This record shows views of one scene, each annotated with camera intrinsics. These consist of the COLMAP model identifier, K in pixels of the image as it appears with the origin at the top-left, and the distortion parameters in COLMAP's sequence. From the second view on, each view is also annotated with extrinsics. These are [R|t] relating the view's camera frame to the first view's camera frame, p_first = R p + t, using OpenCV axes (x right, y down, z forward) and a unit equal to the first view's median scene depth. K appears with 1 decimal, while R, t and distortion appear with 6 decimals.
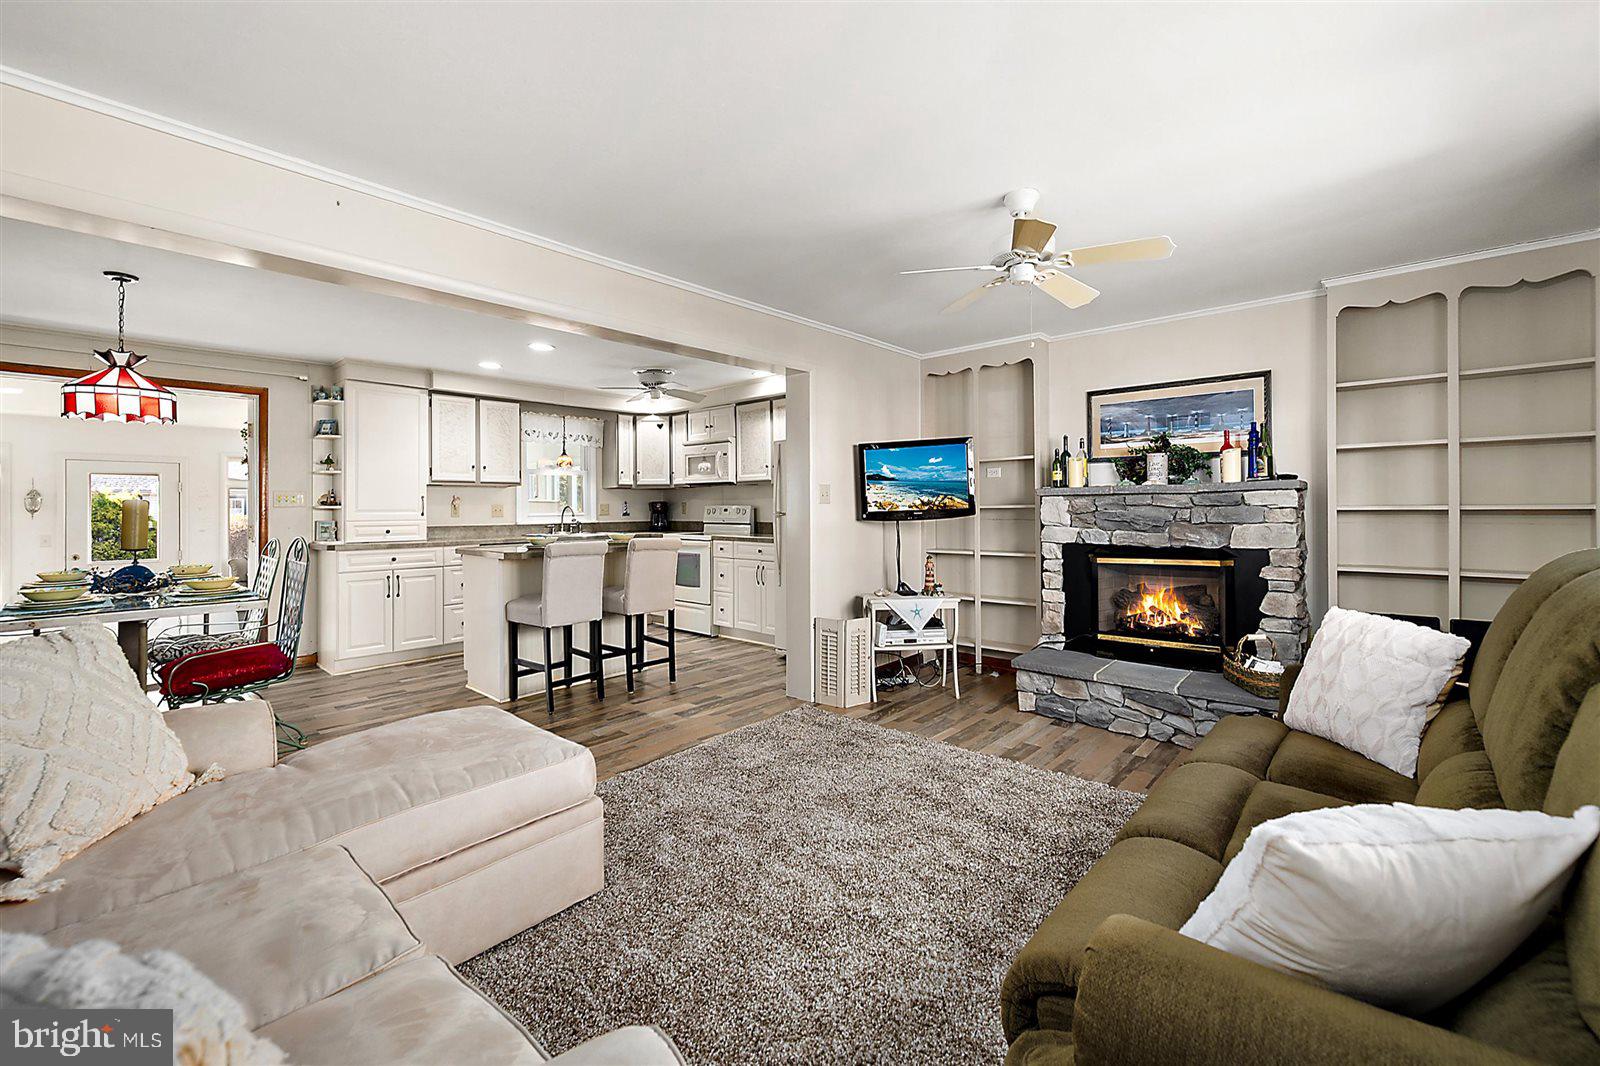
lens RADIAL K [[704.6, 0, 770.4], [0, 704.6, 500.6], [0, 0, 1]] dist [-0.000385, 0.000555]
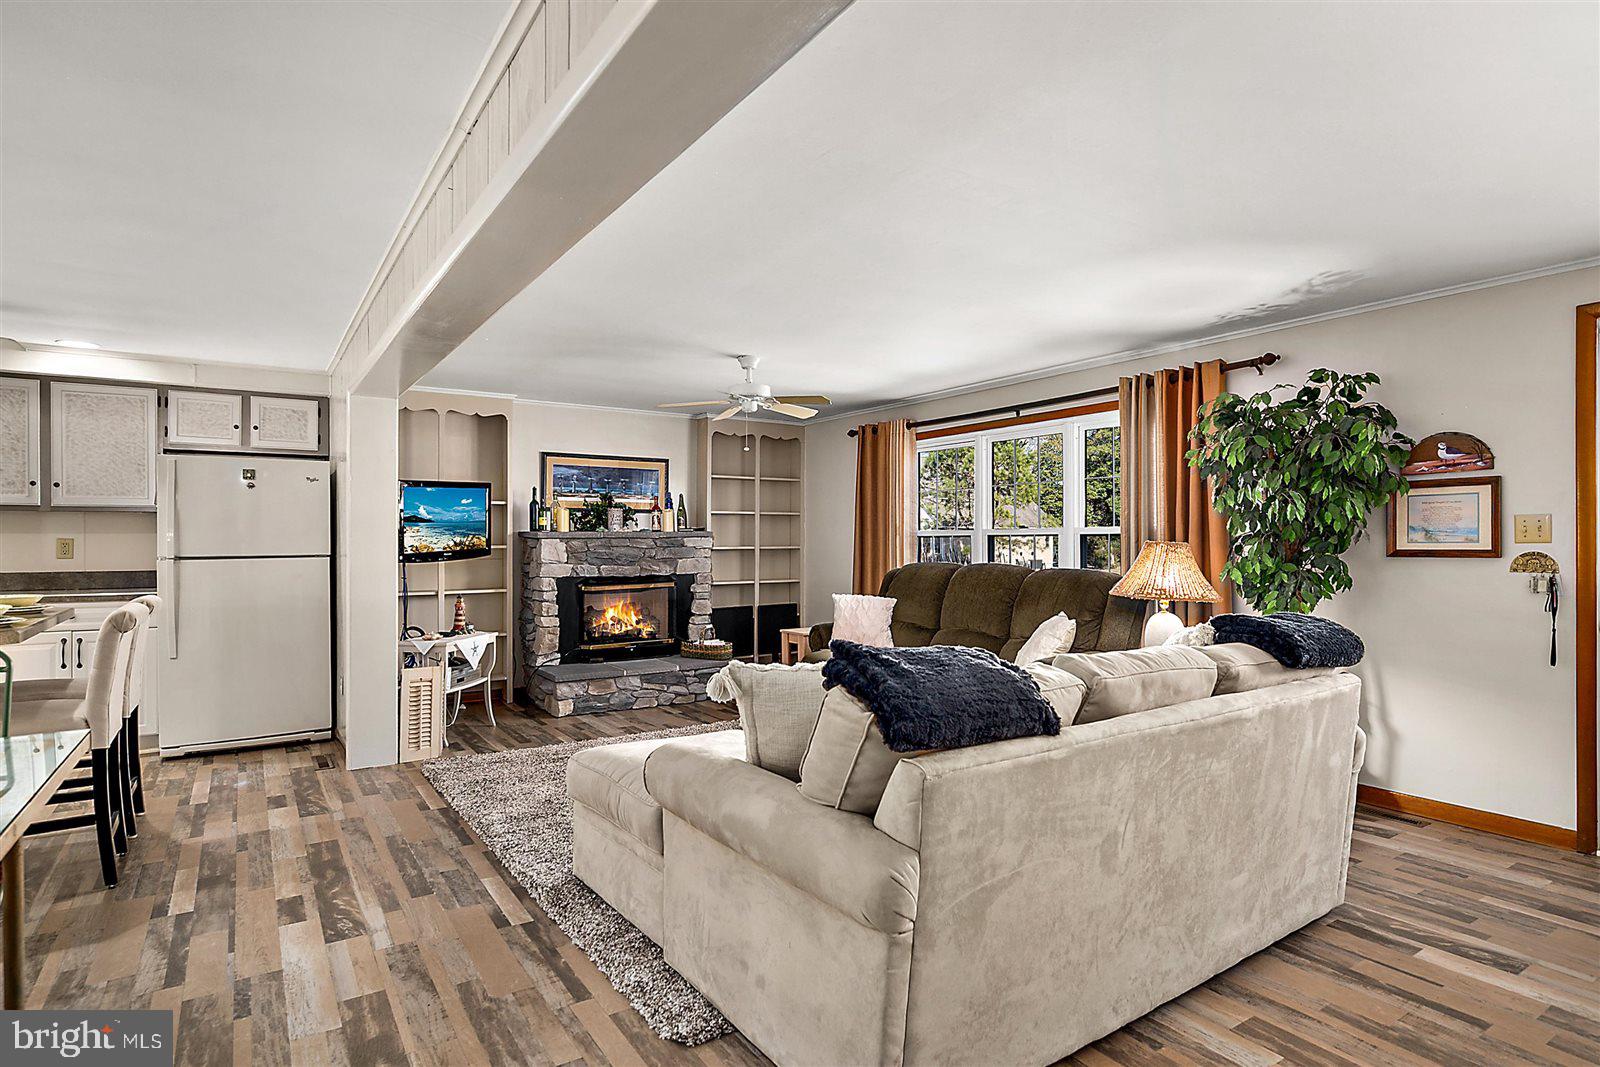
lens RADIAL K [[854.6, 0, 792.5], [0, 854.6, 528.0], [0, 0, 1]] dist [-0.007712, -0.001619]
pose [[0.232318, 0.017195, 0.972488, -0.953764], [-0.011871, 0.999819, -0.014843, -0.007768], [-0.972567, -0.008097, 0.232481, 0.267734]]
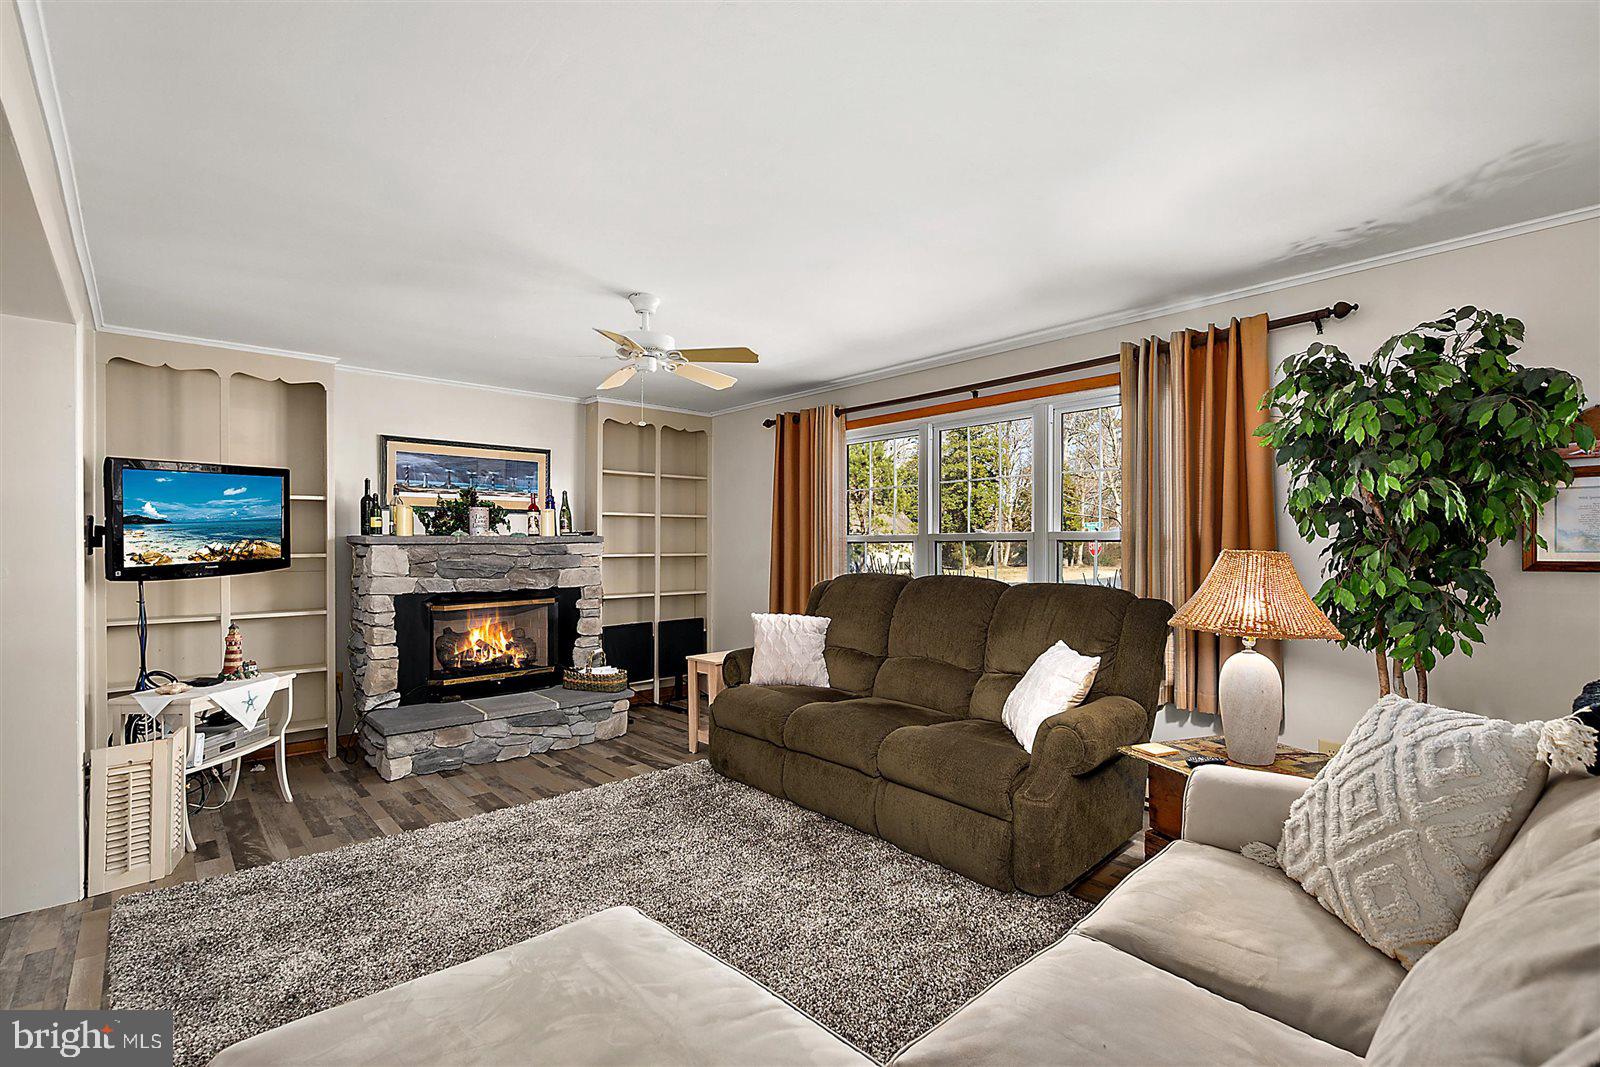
lens RADIAL K [[704.6, 0, 795.7], [0, 704.6, 545.4], [0, 0, 1]] dist [-0.000385, 0.000555]
pose [[0.082682, 0.001955, 0.996574, -0.498919], [-0.011706, 0.999931, -0.000990, -0.011213], [-0.996507, -0.011584, 0.082699, 0.395566]]
